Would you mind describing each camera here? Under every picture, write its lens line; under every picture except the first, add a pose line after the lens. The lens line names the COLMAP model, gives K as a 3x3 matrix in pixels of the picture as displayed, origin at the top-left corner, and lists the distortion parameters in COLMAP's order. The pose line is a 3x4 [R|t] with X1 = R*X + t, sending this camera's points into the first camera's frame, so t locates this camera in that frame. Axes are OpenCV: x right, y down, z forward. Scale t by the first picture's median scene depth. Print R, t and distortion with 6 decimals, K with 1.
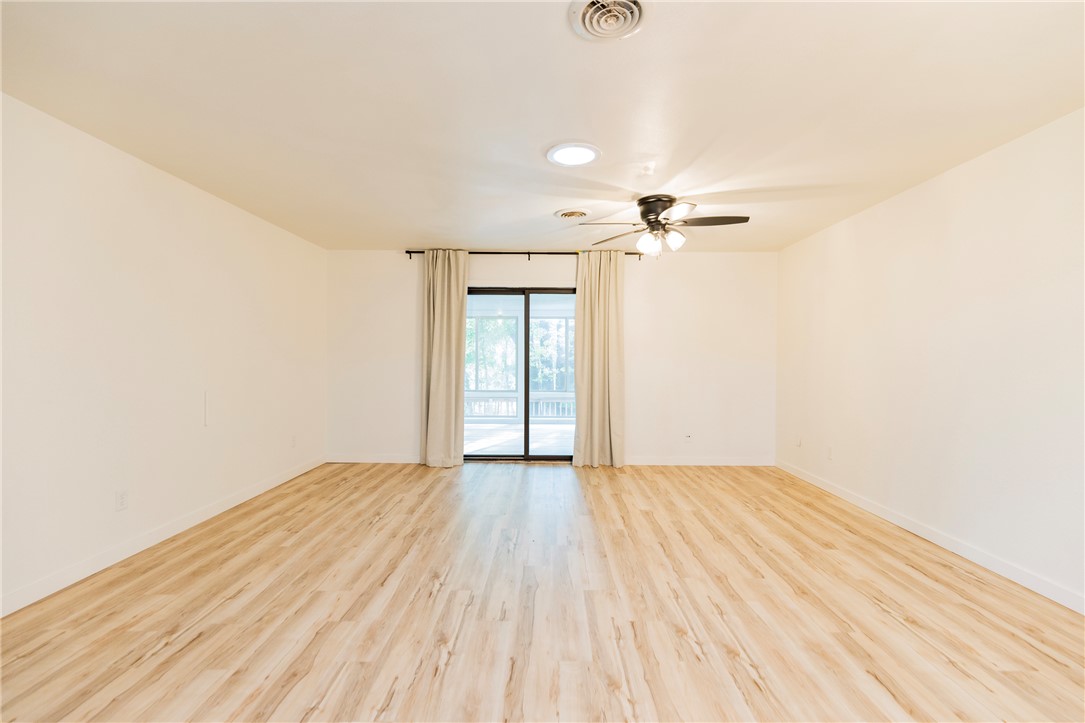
lens RADIAL K [[489.0, 0, 550.4], [0, 489.0, 361.6], [0, 0, 1]] dist [0.010294, -0.001131]
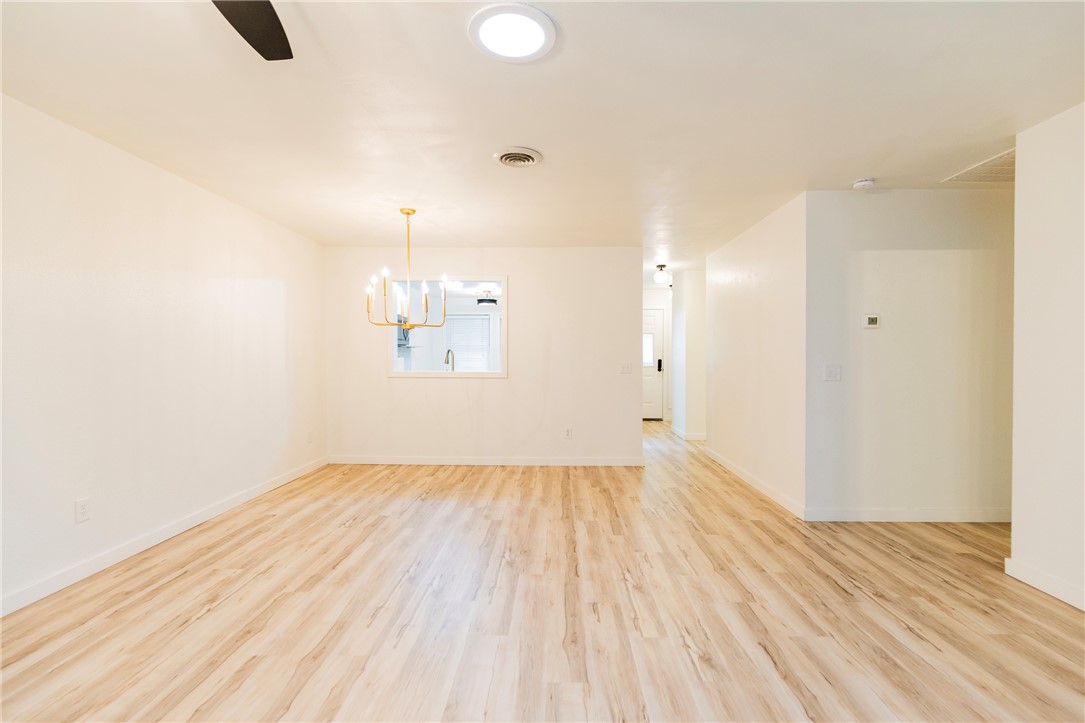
lens RADIAL K [[489.0, 0, 550.4], [0, 489.0, 361.6], [0, 0, 1]] dist [0.010294, -0.001131]
pose [[-0.999903, -0.003909, 0.013371, -0.012630], [-0.003646, 0.999801, 0.019619, -0.012930], [-0.013445, 0.019568, -0.999718, 1.719728]]
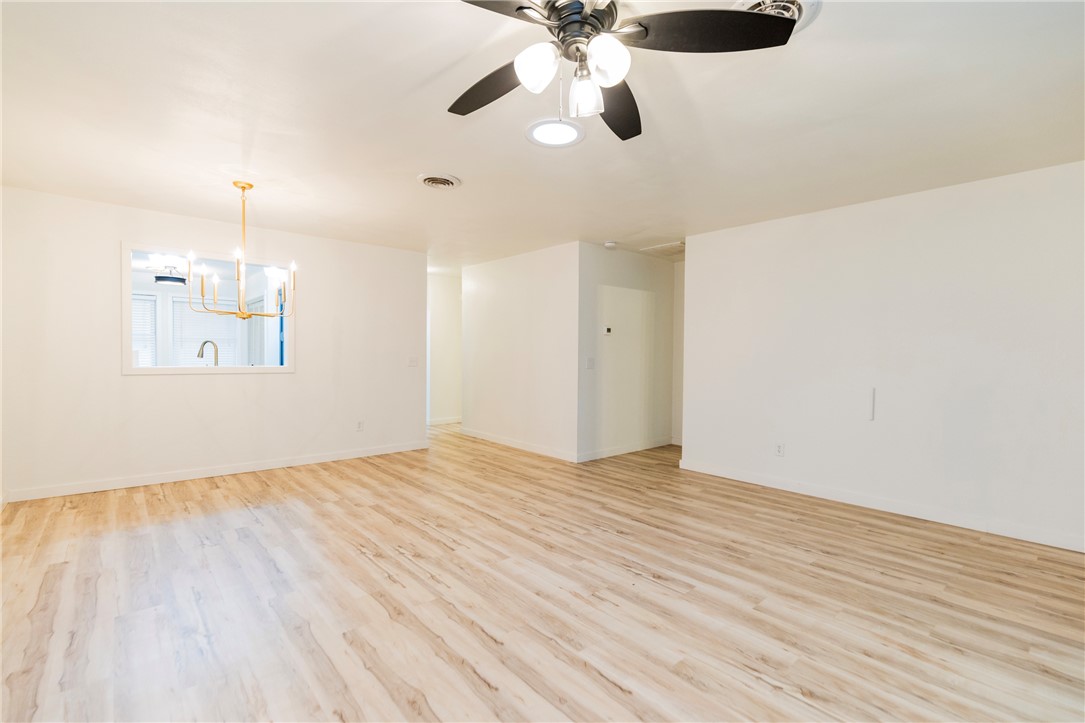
lens RADIAL K [[489.0, 0, 550.4], [0, 489.0, 361.6], [0, 0, 1]] dist [0.010294, -0.001131]
pose [[-0.748256, 0.001034, -0.663409, 0.704024], [-0.018215, 0.999590, 0.022102, -0.008779], [0.663160, 0.028622, -0.747930, 1.782986]]
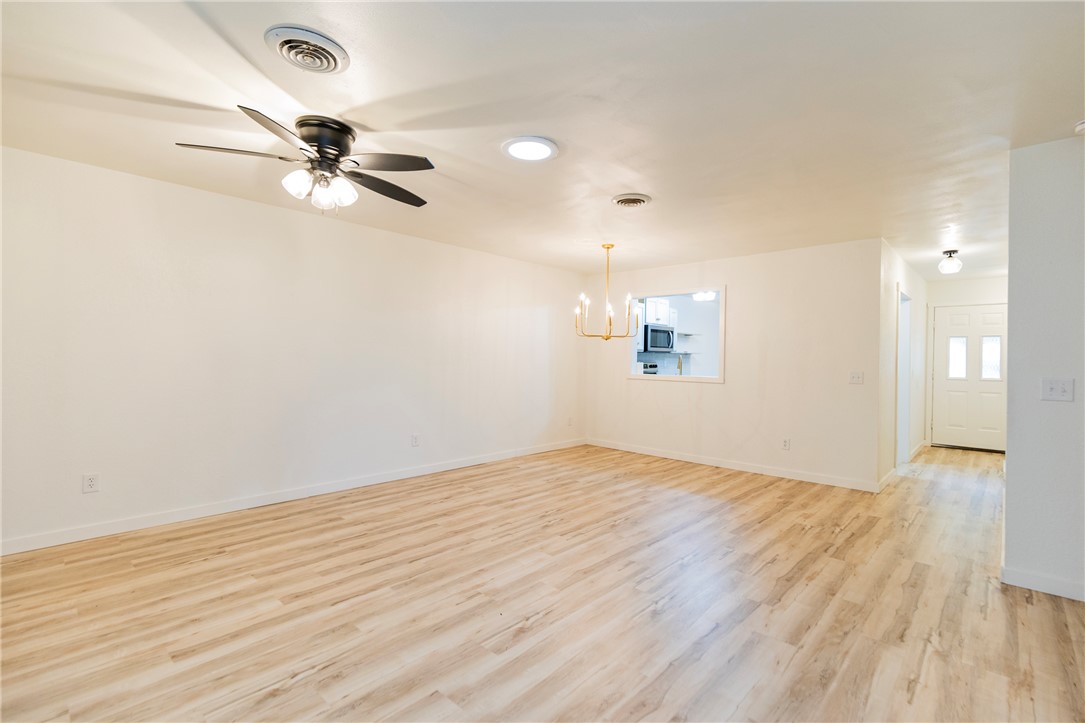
lens RADIAL K [[492.7, 0, 551.2], [0, 492.7, 362.6], [0, 0, 1]] dist [0.009954, -0.000765]
pose [[-0.739153, -0.017849, 0.673301, -0.679357], [-0.011702, 0.999838, 0.013658, -0.014635], [-0.673436, 0.002216, -0.739242, 1.774122]]
